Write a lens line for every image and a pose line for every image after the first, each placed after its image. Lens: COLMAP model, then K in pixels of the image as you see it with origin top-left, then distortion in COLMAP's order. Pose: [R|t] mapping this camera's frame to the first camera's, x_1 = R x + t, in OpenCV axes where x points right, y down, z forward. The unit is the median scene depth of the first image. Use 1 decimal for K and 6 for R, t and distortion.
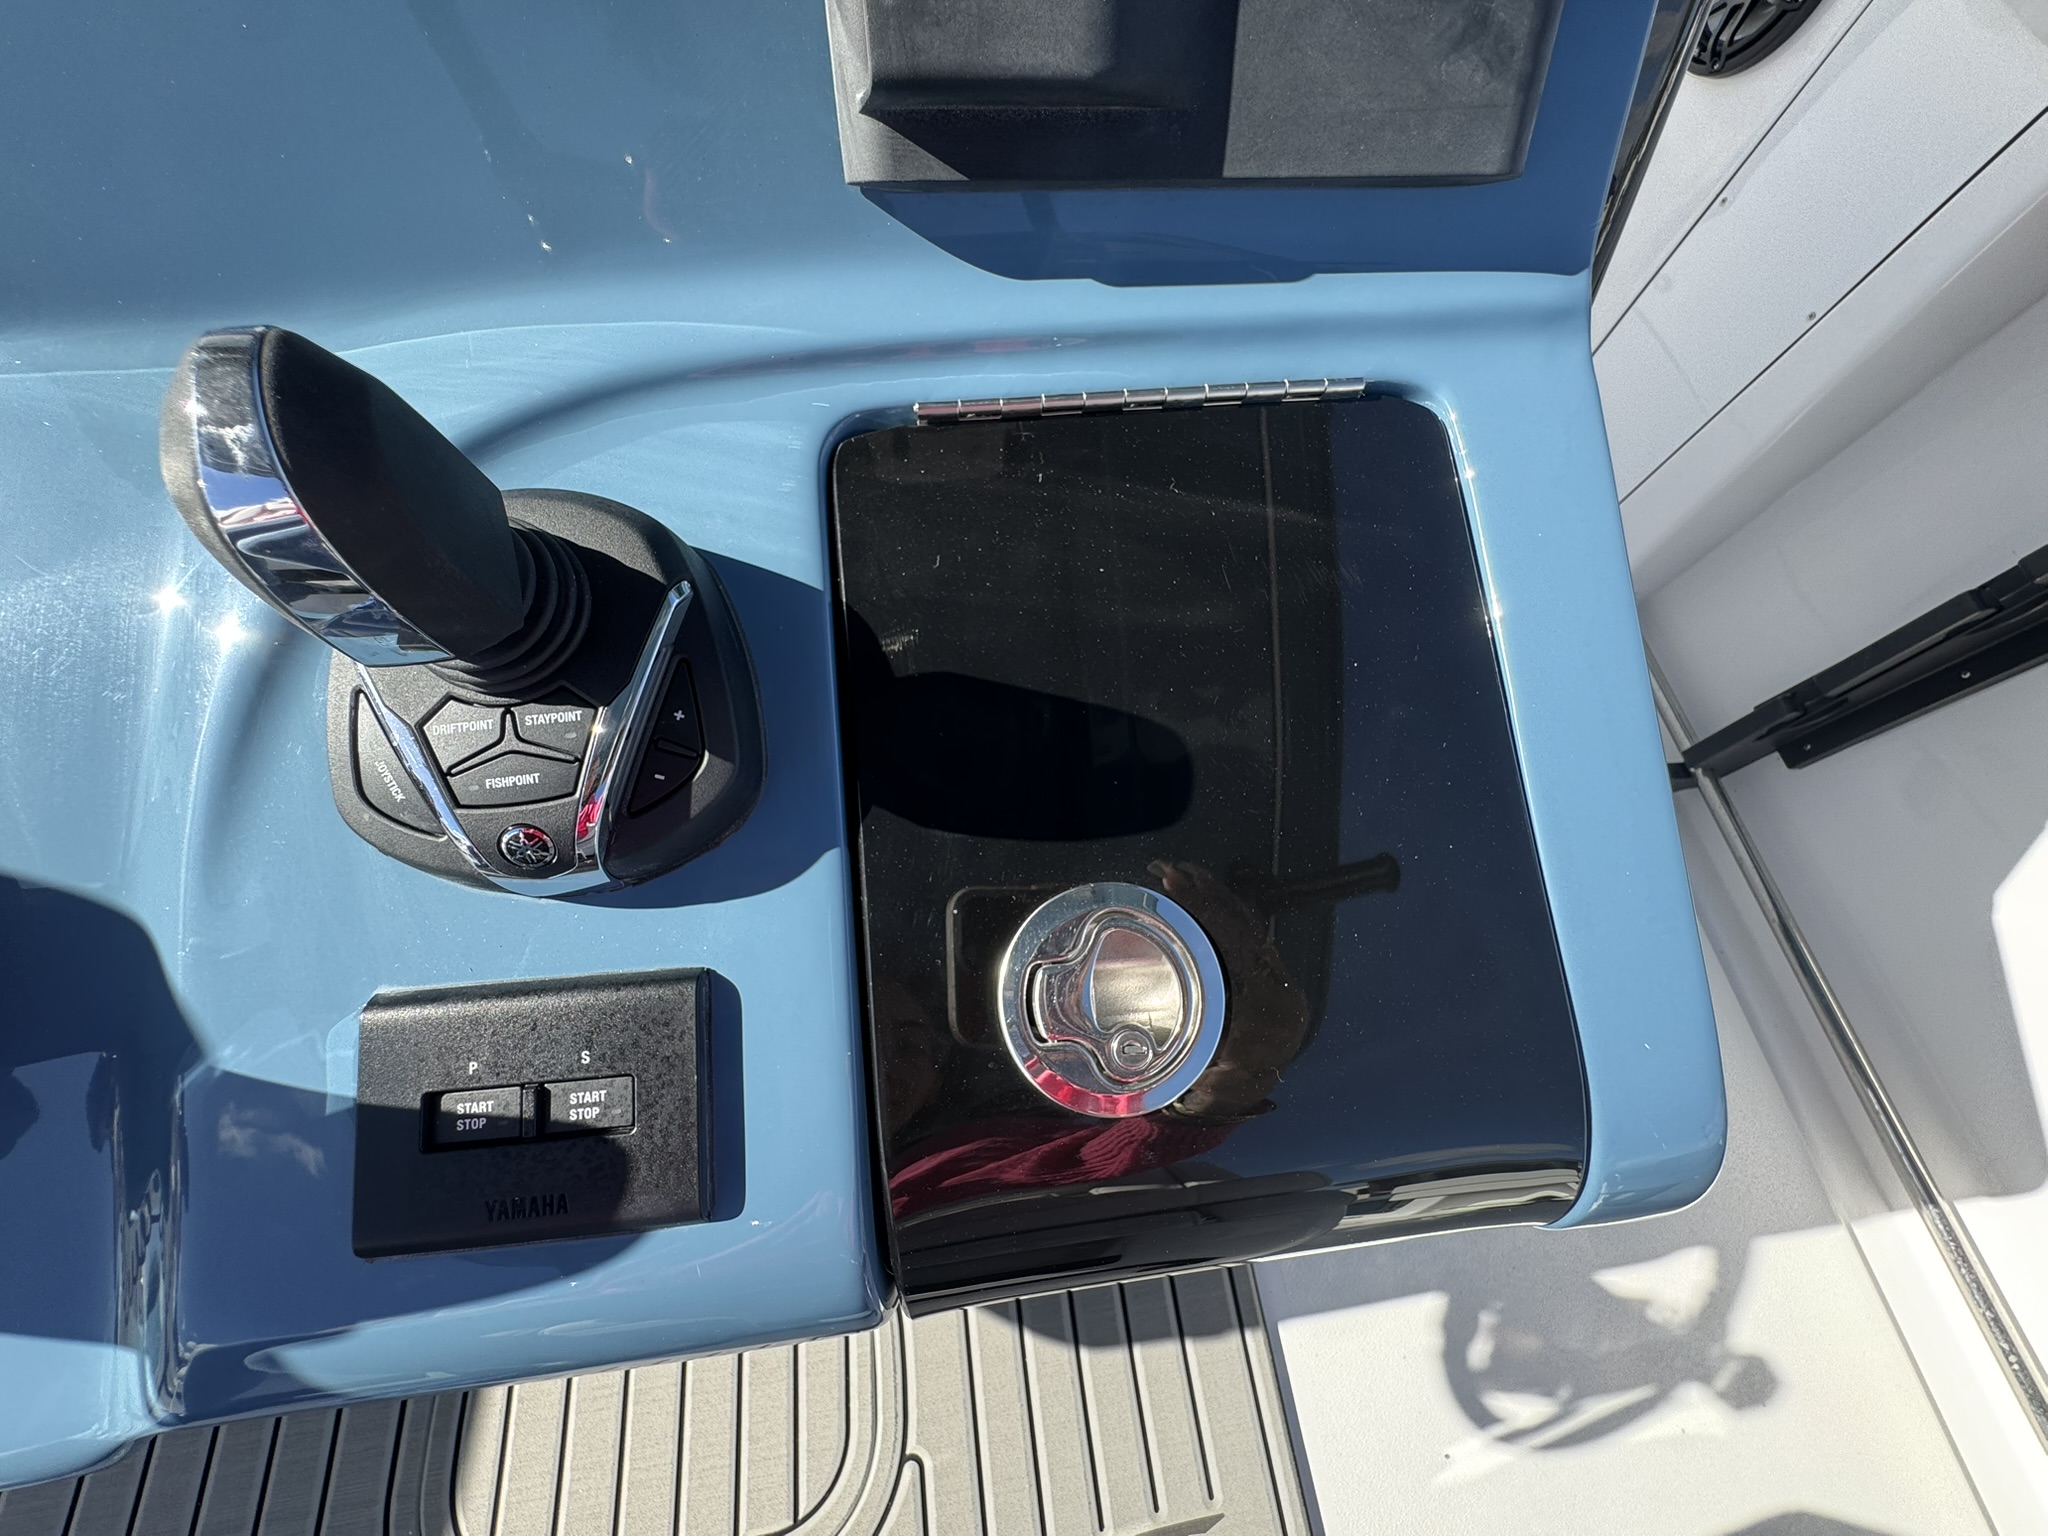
lens RADIAL K [[823.5, 0, 1025.3], [0, 823.5, 762.8], [0, 0, 1]] dist [-0.005733, 0.000890]
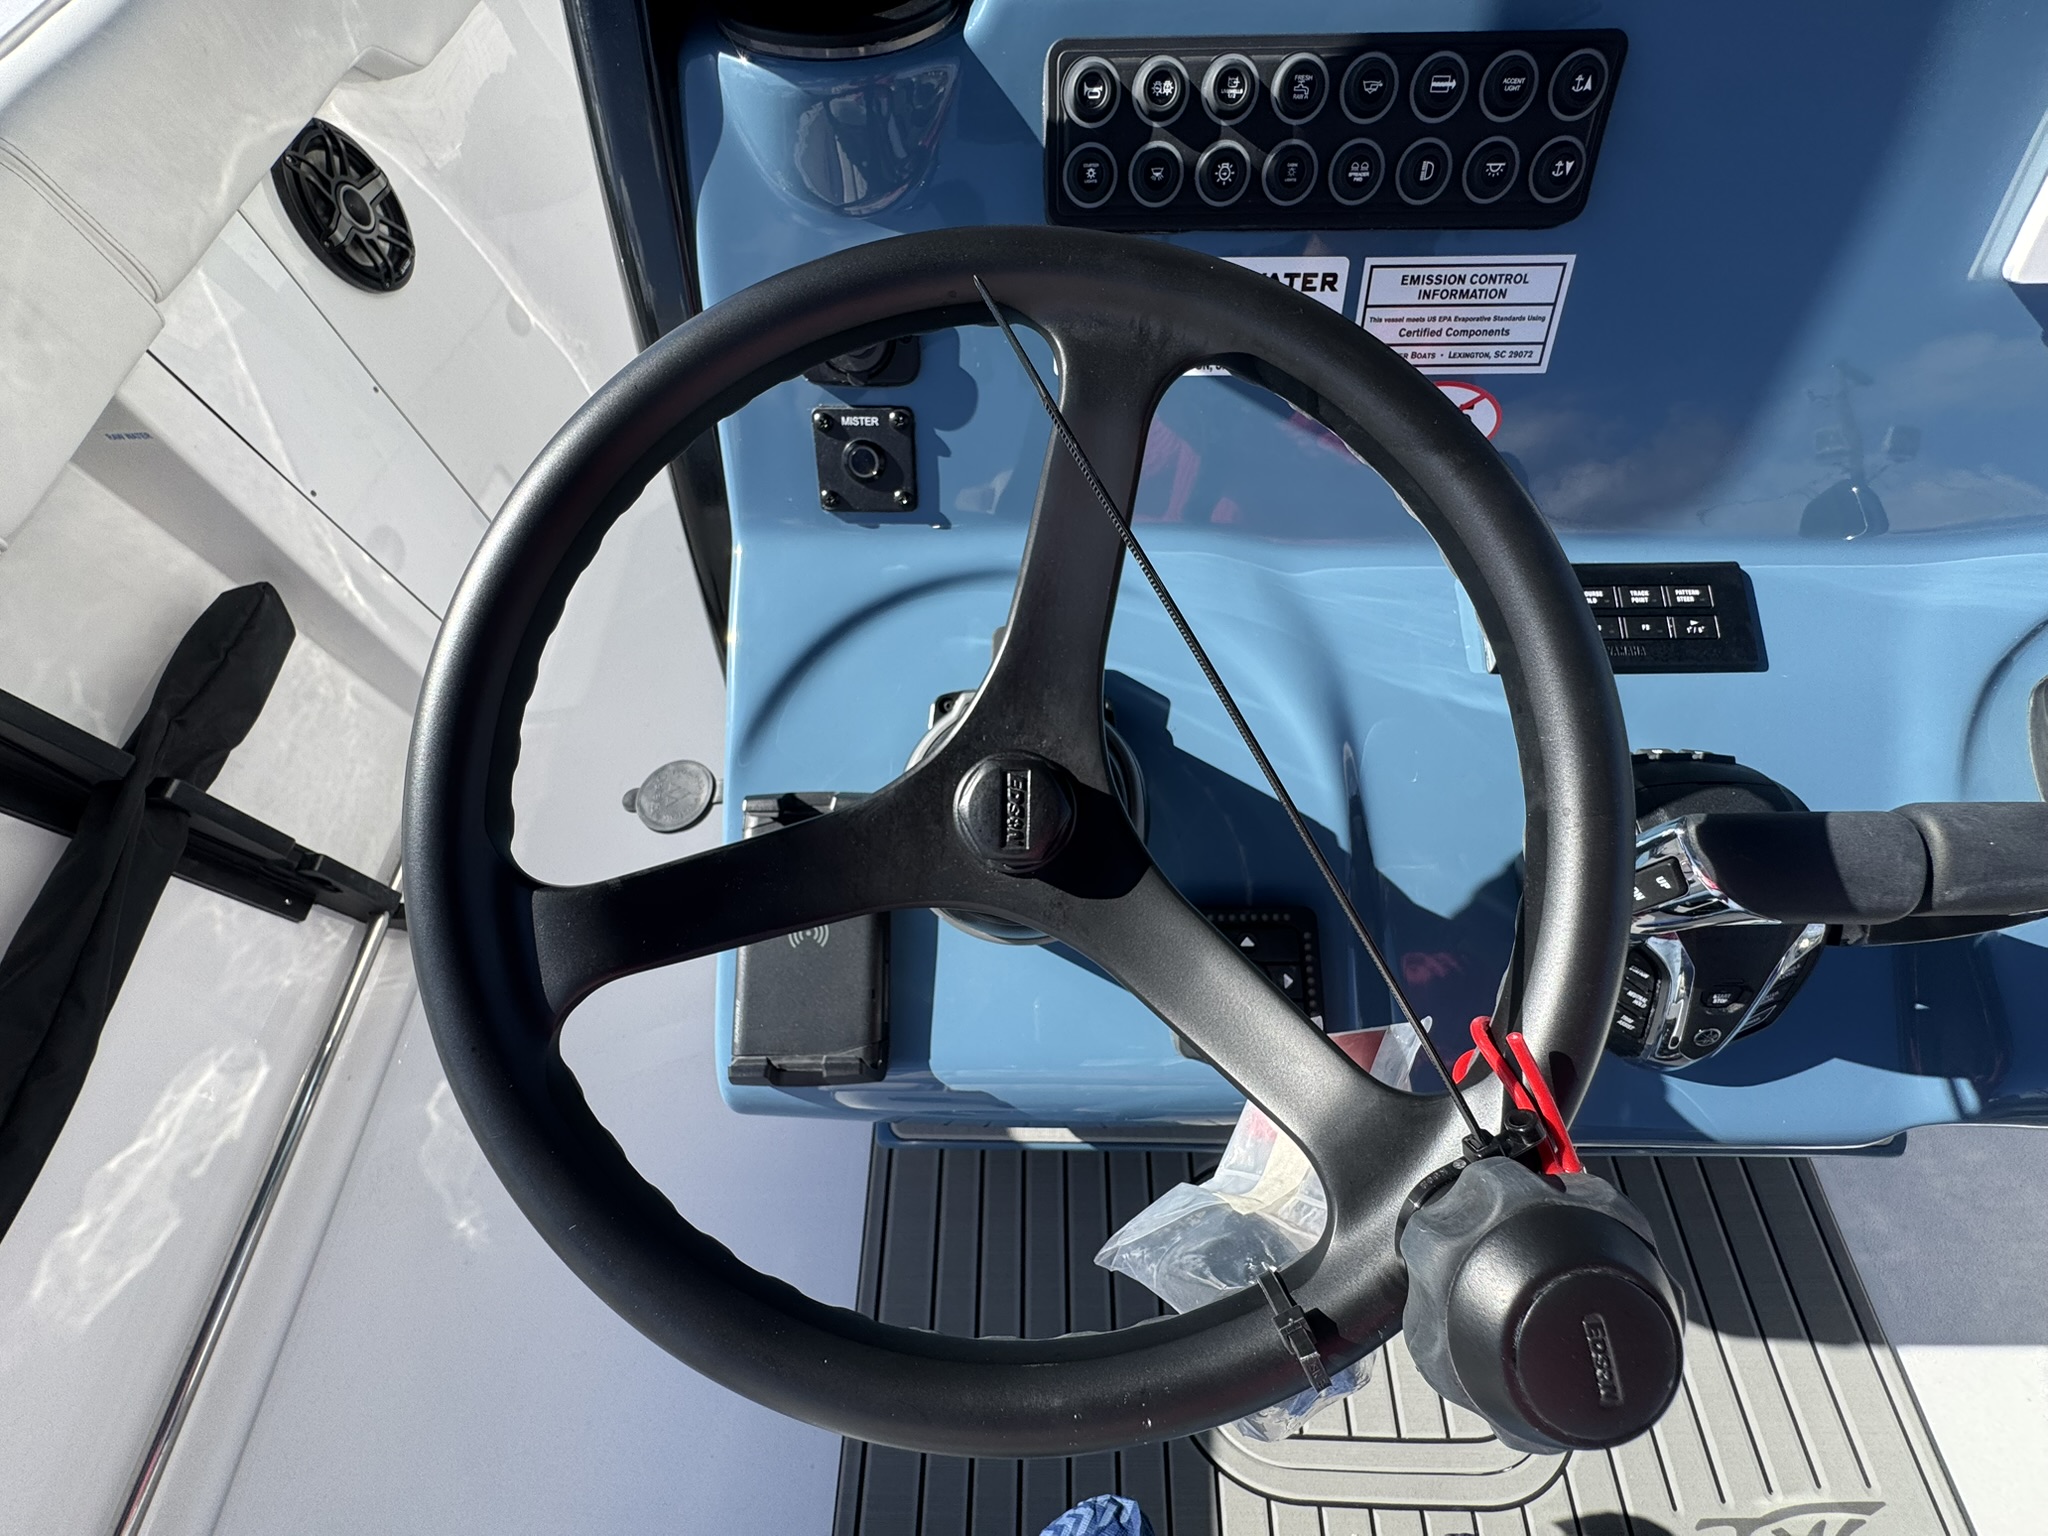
lens RADIAL K [[823.5, 0, 1019.7], [0, 823.5, 765.8], [0, 0, 1]] dist [-0.005733, 0.000890]
pose [[0.986504, 0.084968, -0.139967, -0.864010], [-0.095125, 0.993171, -0.067544, 0.094859], [0.133272, 0.079947, 0.987850, -0.356230]]
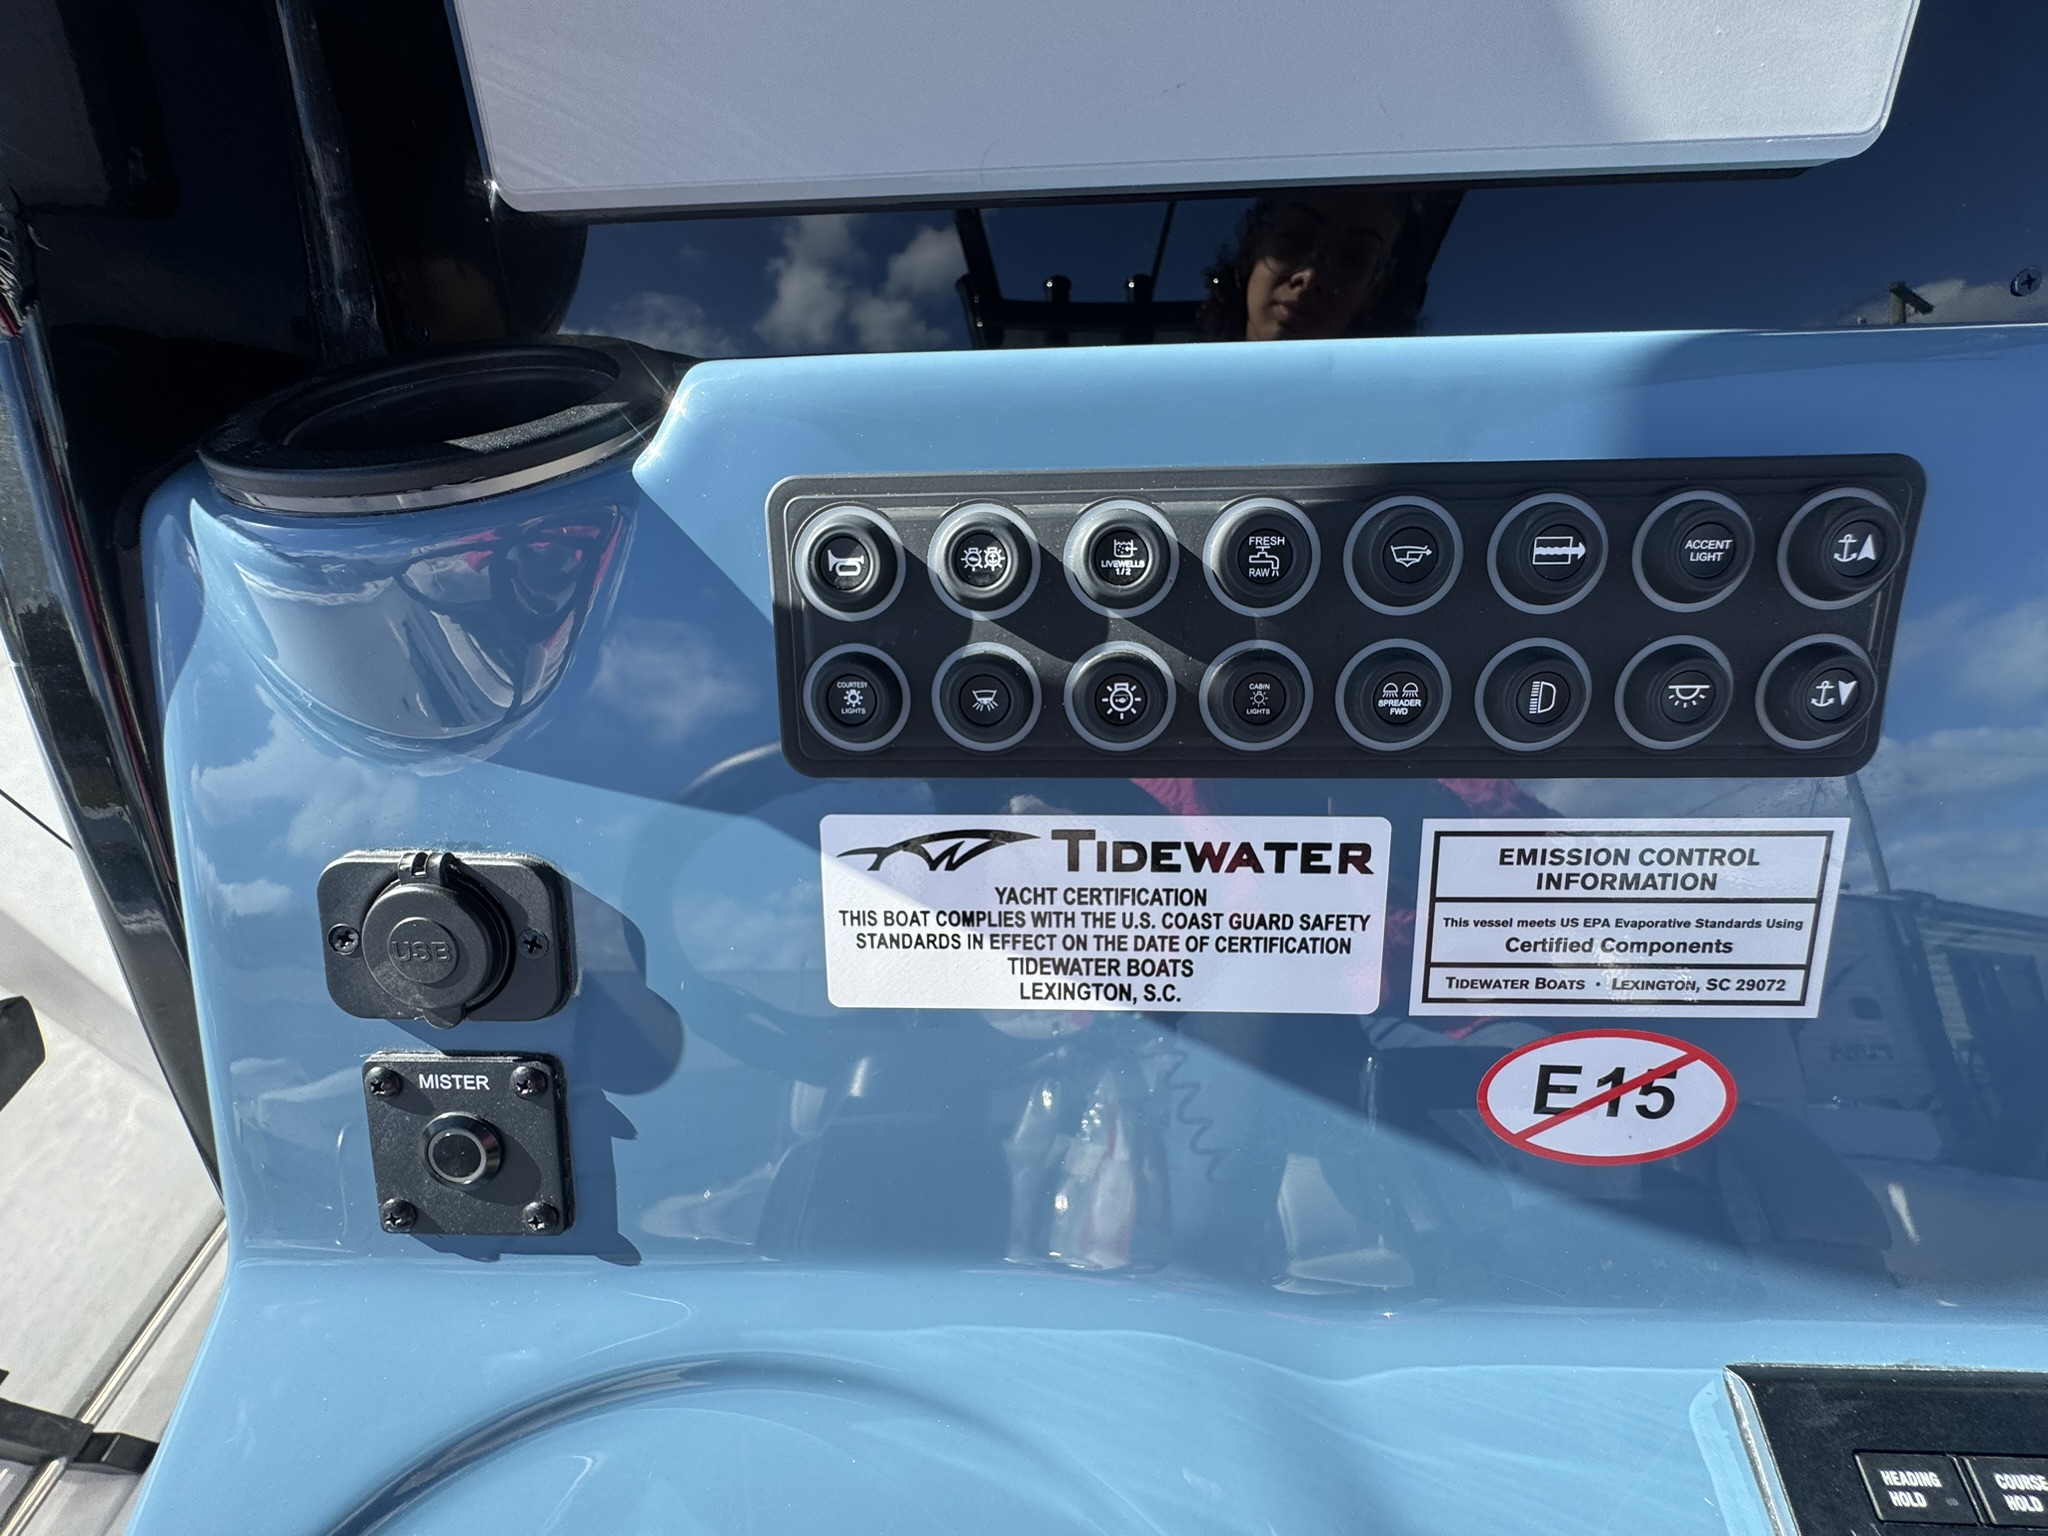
lens RADIAL K [[823.5, 0, 1018.8], [0, 823.5, 770.9], [0, 0, 1]] dist [-0.005733, 0.000890]
pose [[0.981352, 0.039596, -0.188095, -0.824977], [-0.108996, 0.920652, -0.374861, -0.191378], [0.158327, 0.388372, 0.907799, -0.096637]]
